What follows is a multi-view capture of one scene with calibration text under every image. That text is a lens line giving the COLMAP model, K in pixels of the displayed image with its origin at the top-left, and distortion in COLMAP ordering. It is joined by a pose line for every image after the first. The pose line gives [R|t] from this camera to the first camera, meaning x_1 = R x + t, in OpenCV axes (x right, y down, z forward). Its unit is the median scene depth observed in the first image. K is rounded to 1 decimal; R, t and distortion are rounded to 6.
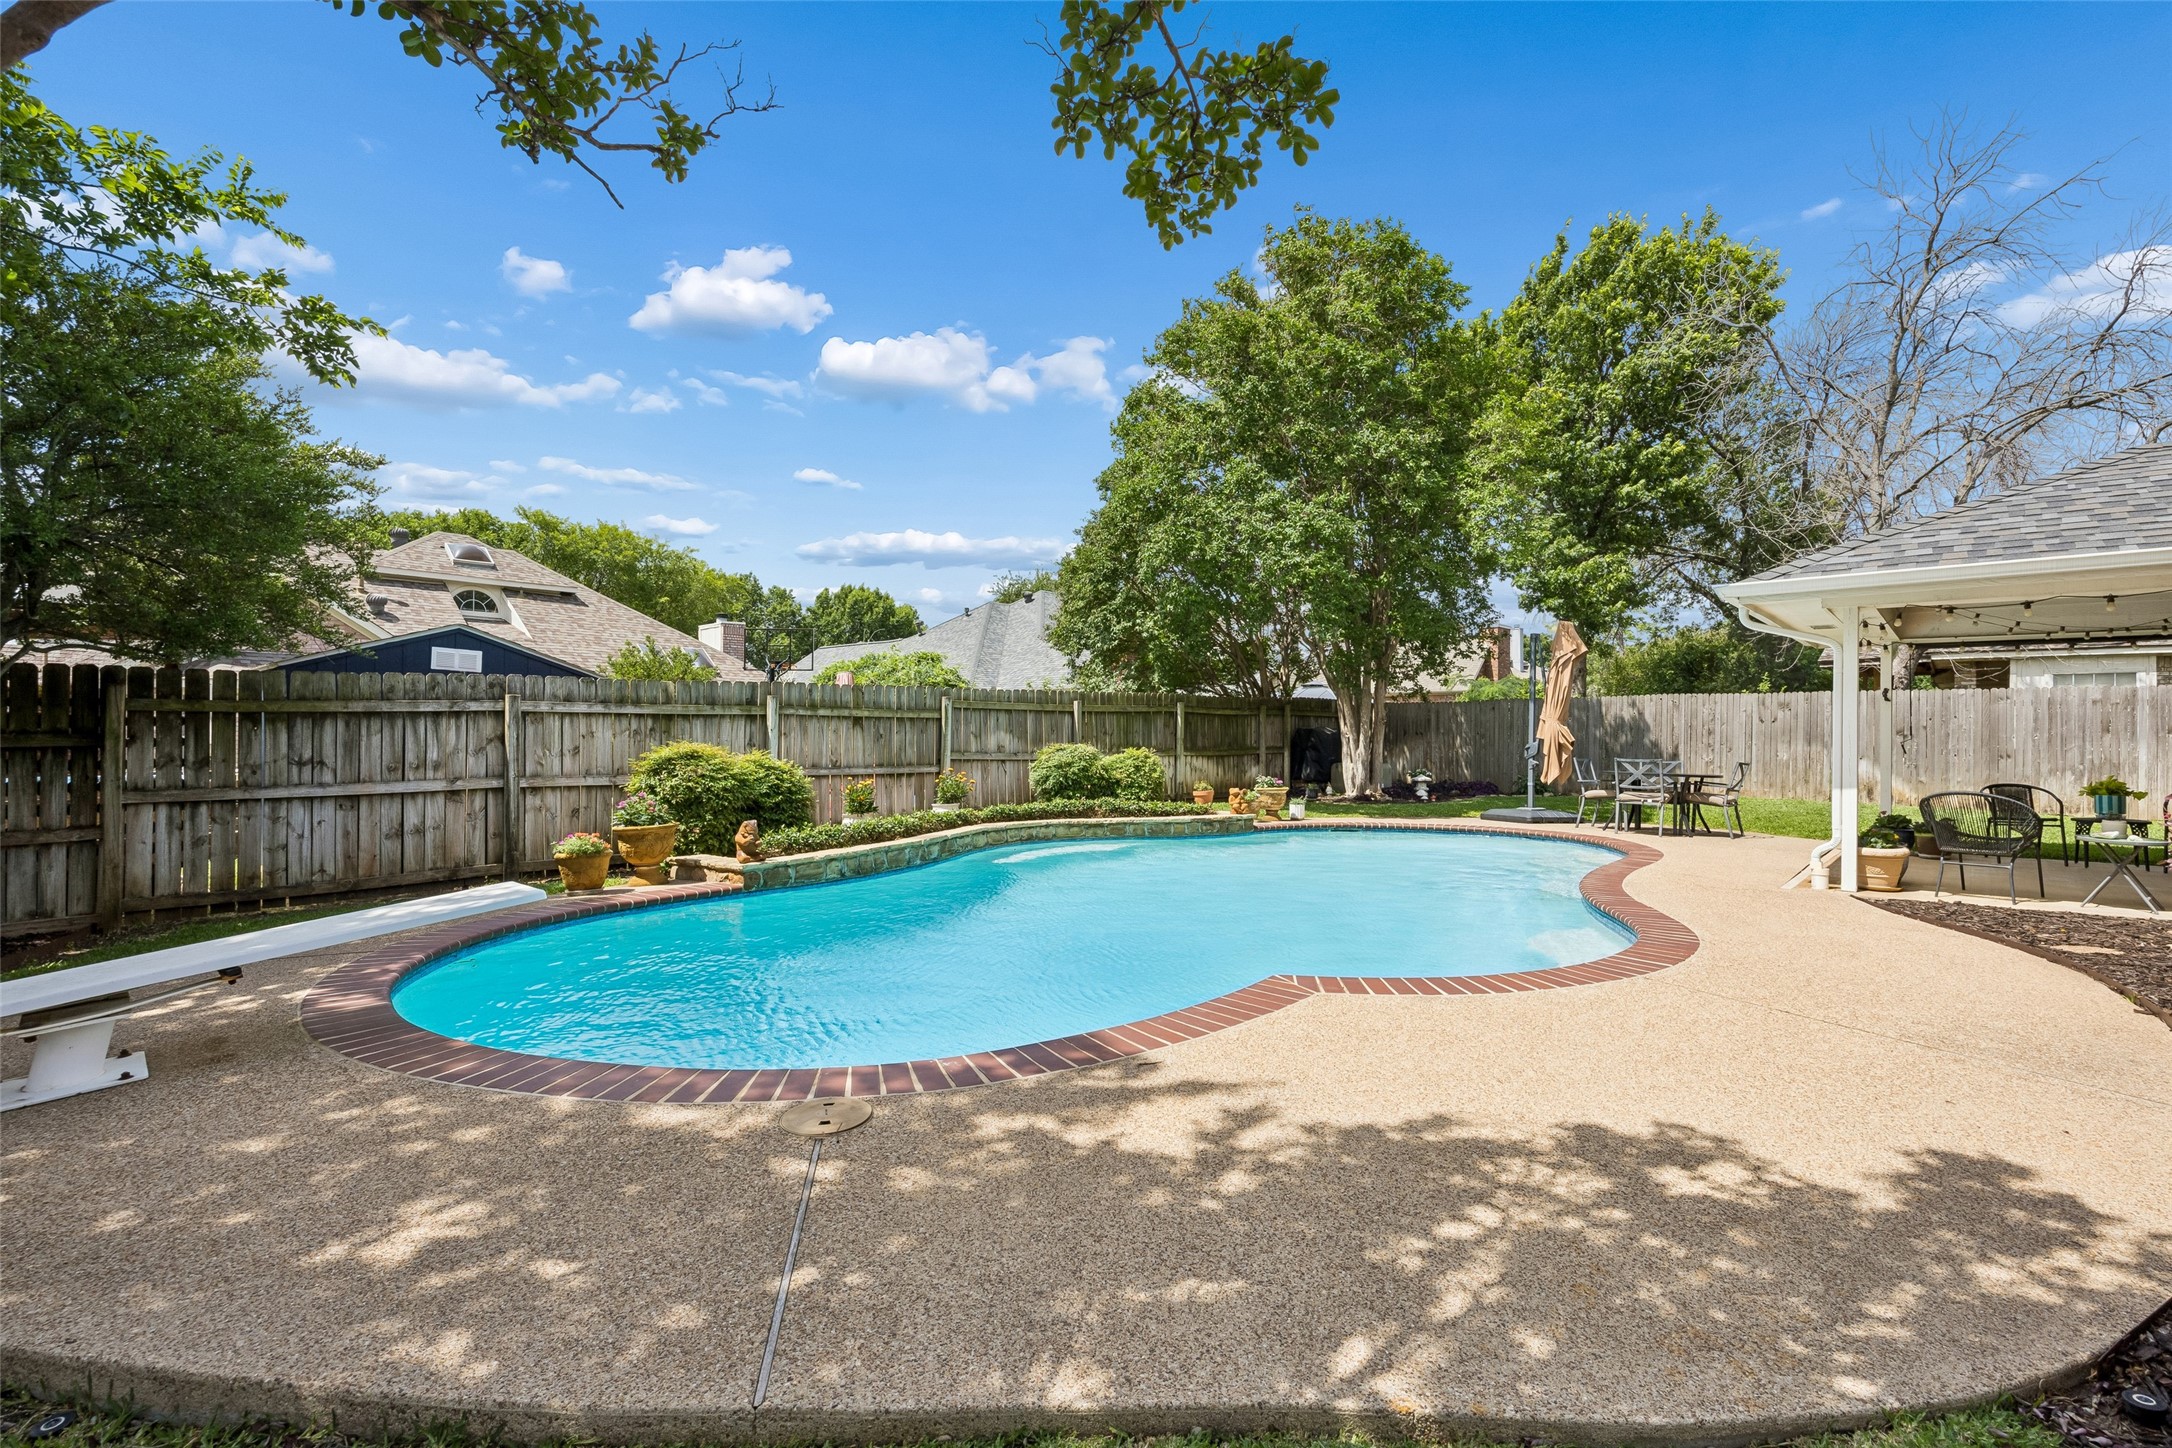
lens RADIAL K [[989.5, 0, 1092.9], [0, 989.5, 731.6], [0, 0, 1]] dist [-0.010299, -0.001426]
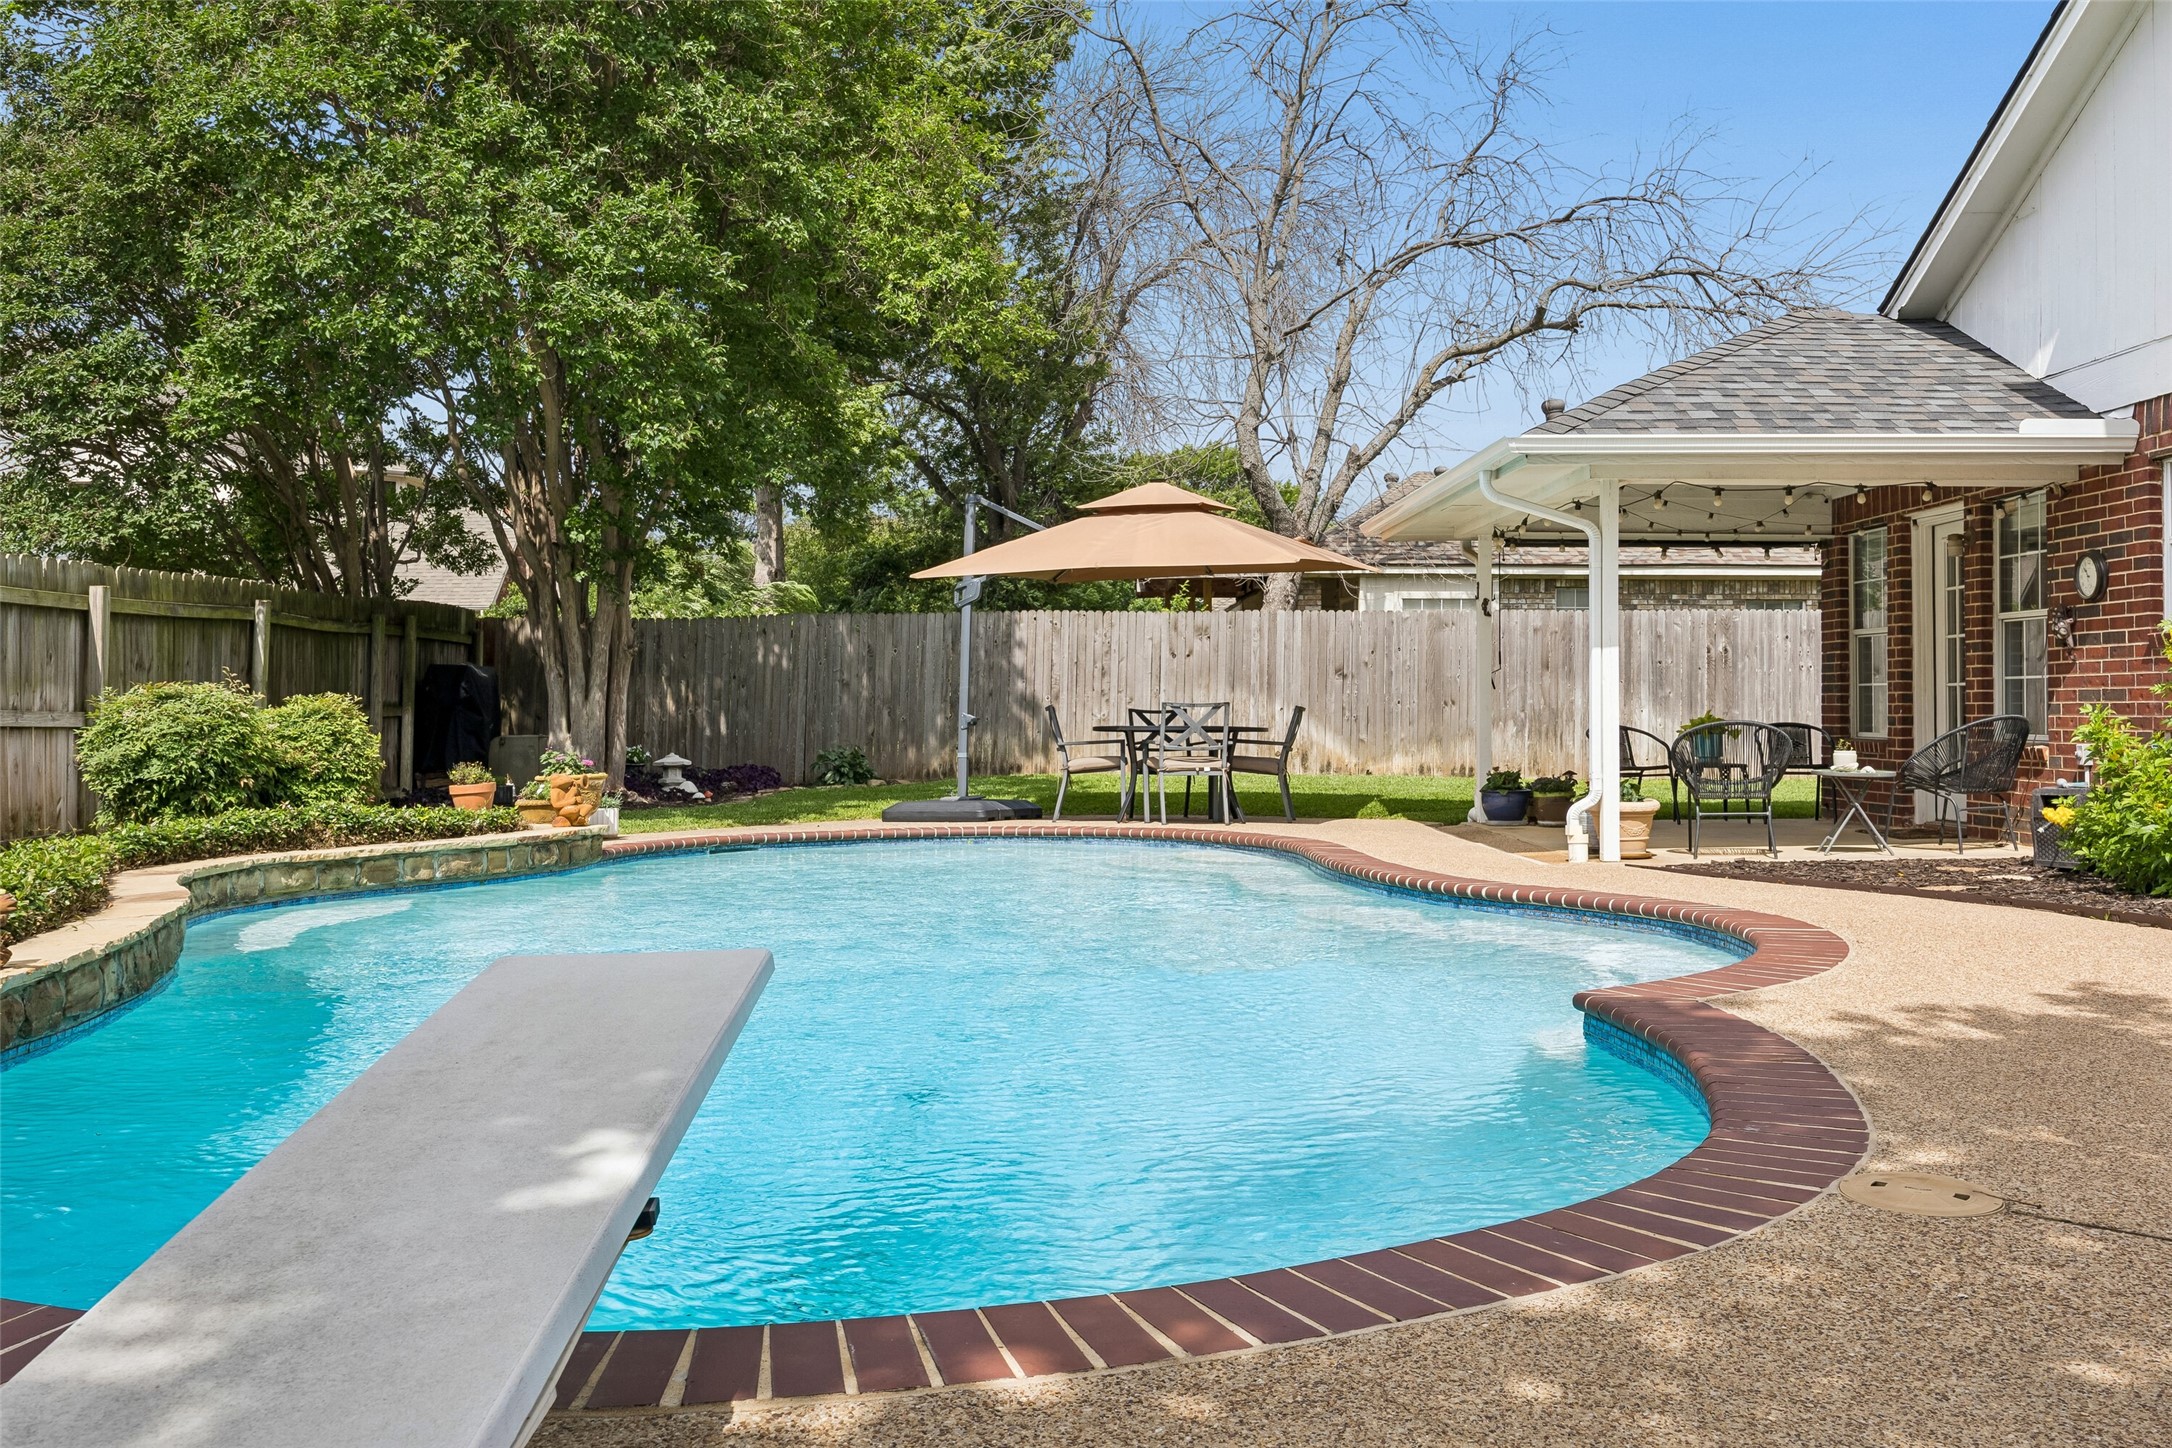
lens RADIAL K [[1954.8, 0, 1086.4], [0, 1954.8, 713.7], [0, 0, 1]] dist [-0.040935, -0.000267]
pose [[0.719216, -0.010454, 0.694708, -0.350133], [0.007302, 0.999945, 0.007488, 0.024347], [-0.694748, -0.000313, 0.719253, 0.152210]]
